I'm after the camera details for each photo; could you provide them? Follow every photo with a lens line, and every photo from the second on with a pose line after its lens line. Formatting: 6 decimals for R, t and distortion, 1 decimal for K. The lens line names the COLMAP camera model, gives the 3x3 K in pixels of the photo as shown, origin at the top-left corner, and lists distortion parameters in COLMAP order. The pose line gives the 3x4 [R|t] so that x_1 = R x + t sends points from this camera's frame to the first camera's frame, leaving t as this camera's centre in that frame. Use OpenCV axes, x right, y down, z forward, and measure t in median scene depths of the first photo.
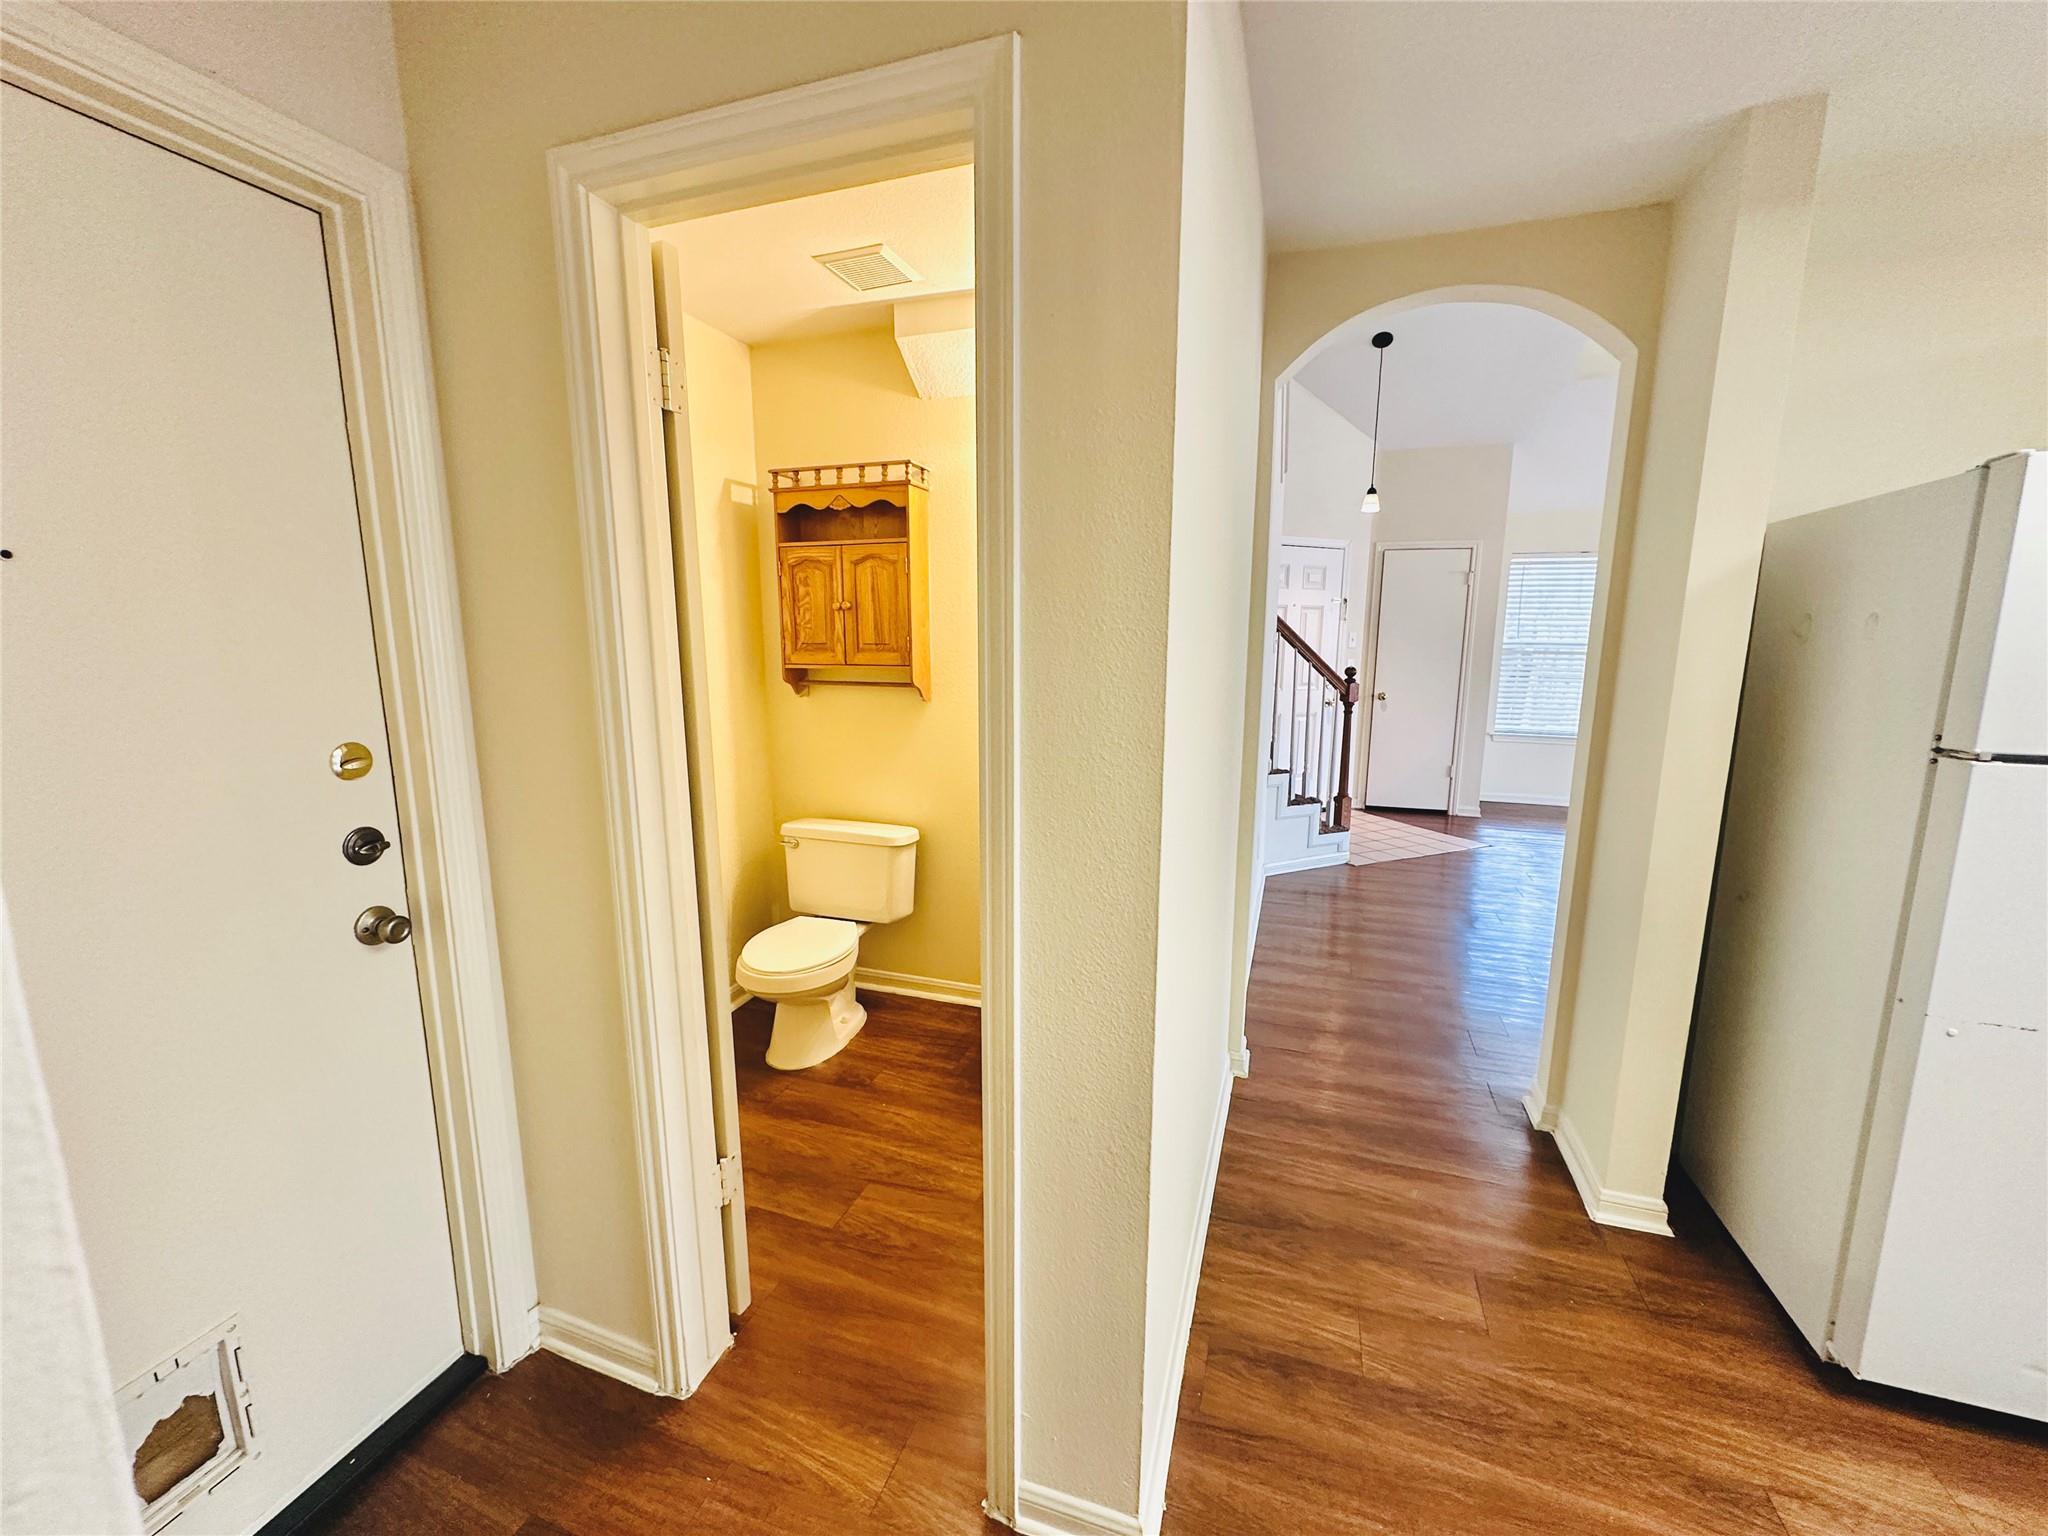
lens RADIAL K [[817.9, 0, 1022.1], [0, 817.9, 764.1], [0, 0, 1]] dist [-0.001338, -0.000155]
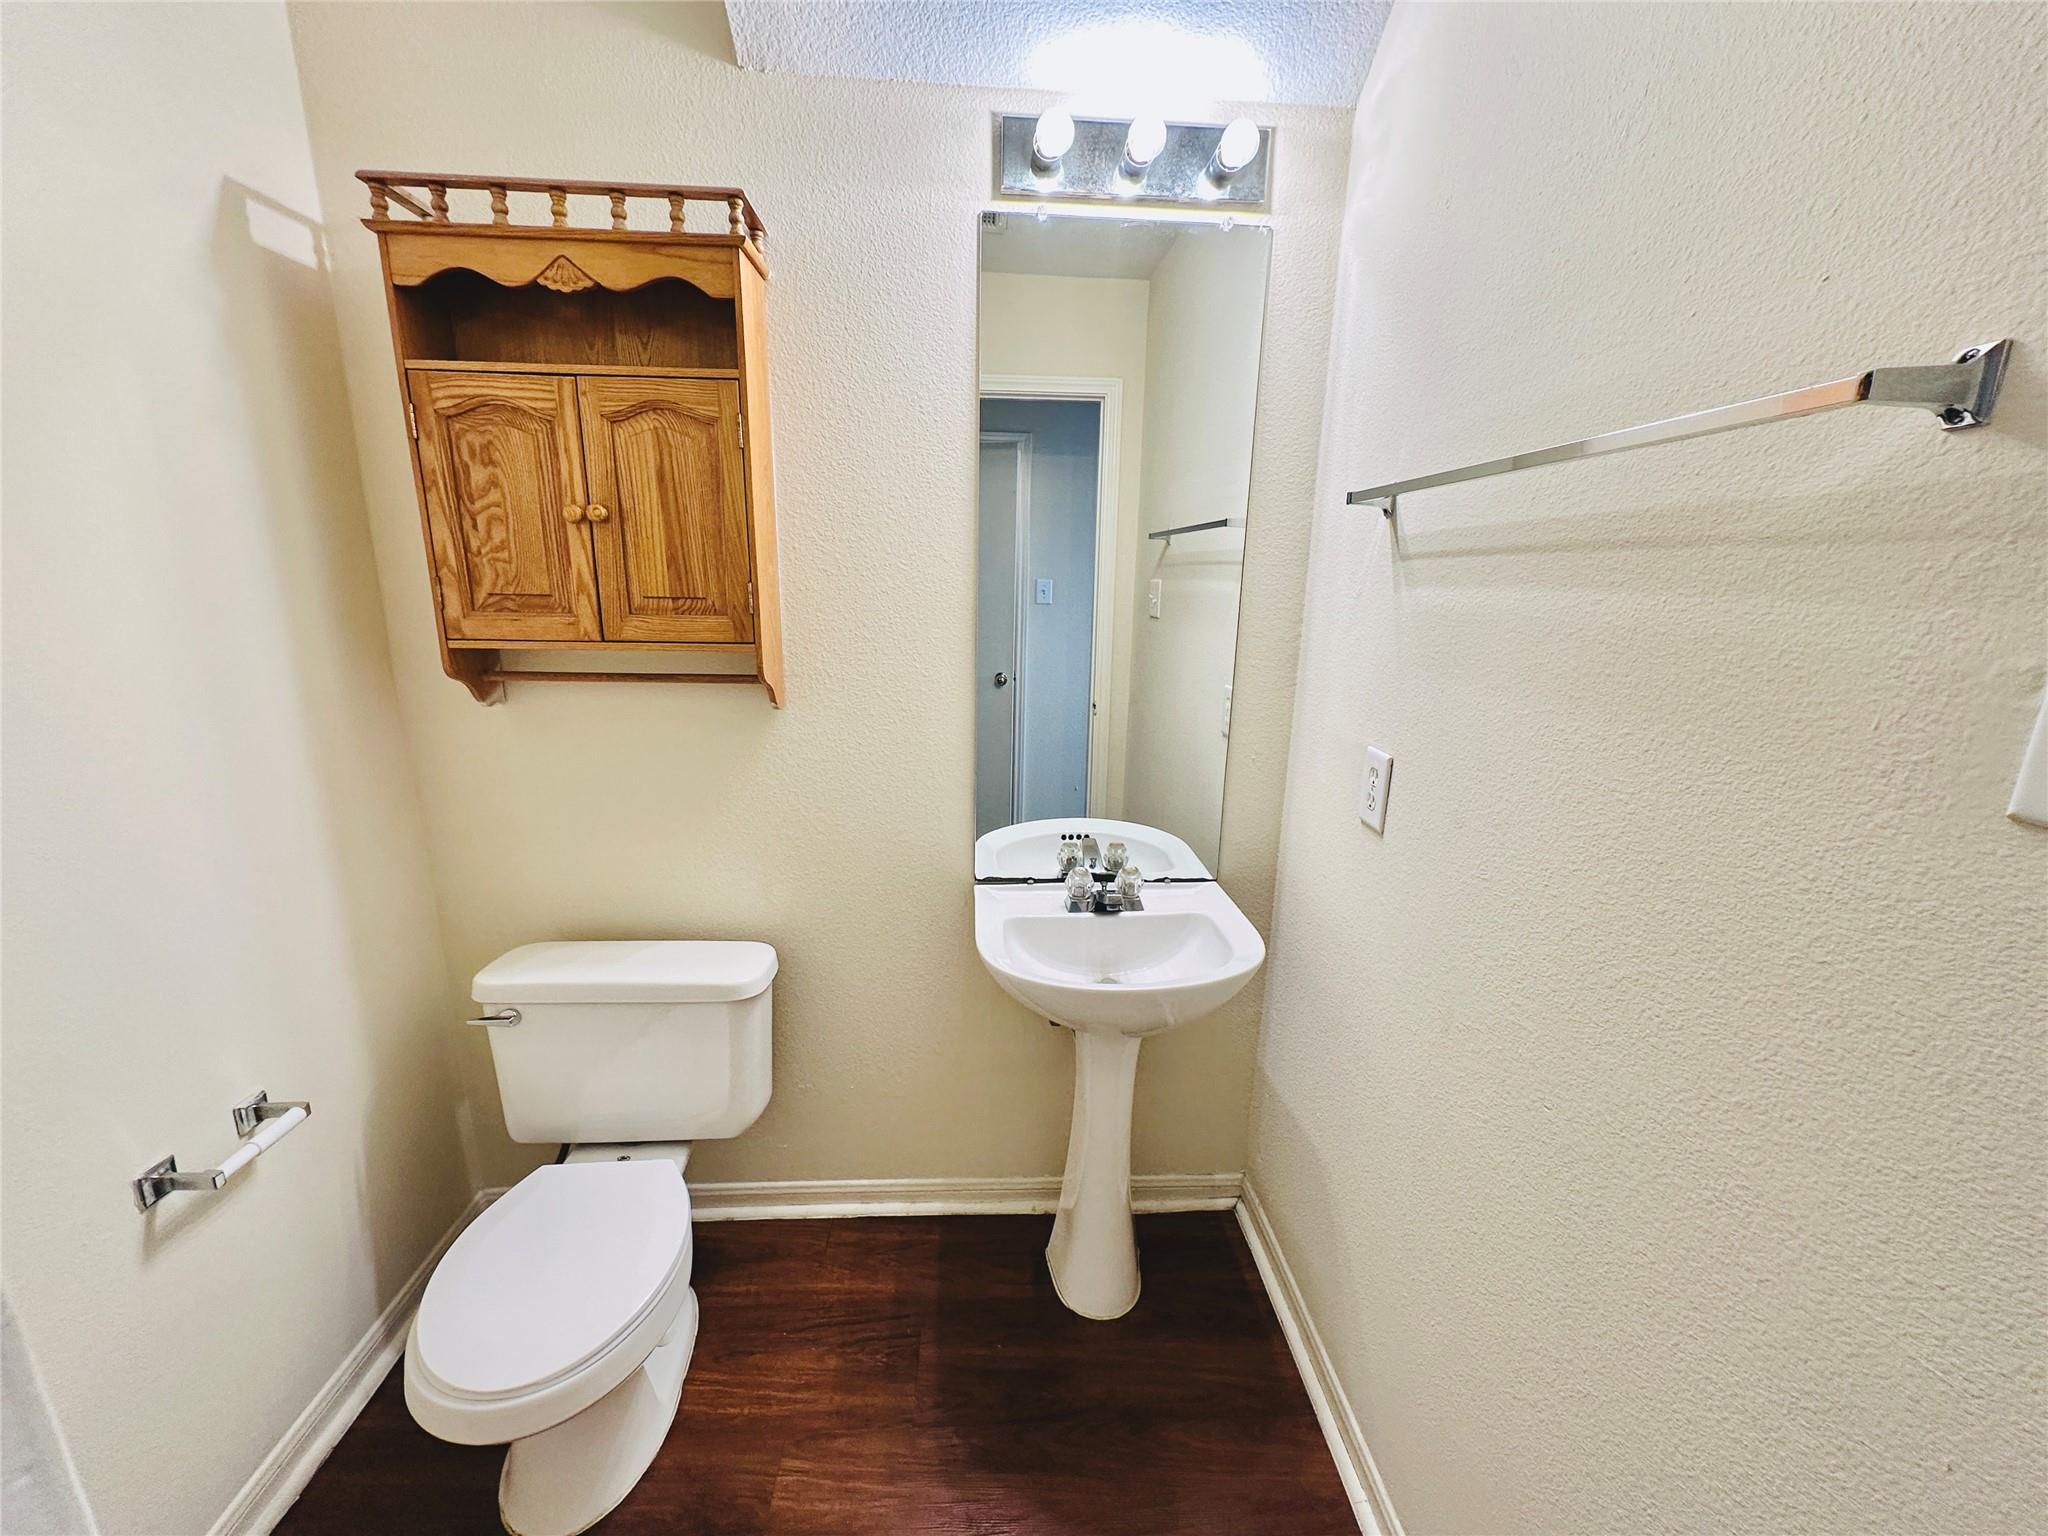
lens RADIAL K [[810.2, 0, 1022.9], [0, 810.2, 774.7], [0, 0, 1]] dist [0.000310, -0.000091]
pose [[0.925896, -0.073558, 0.370548, -0.170523], [0.044478, 0.995264, 0.086434, -0.074076], [-0.375151, -0.063548, 0.924783, 0.469420]]
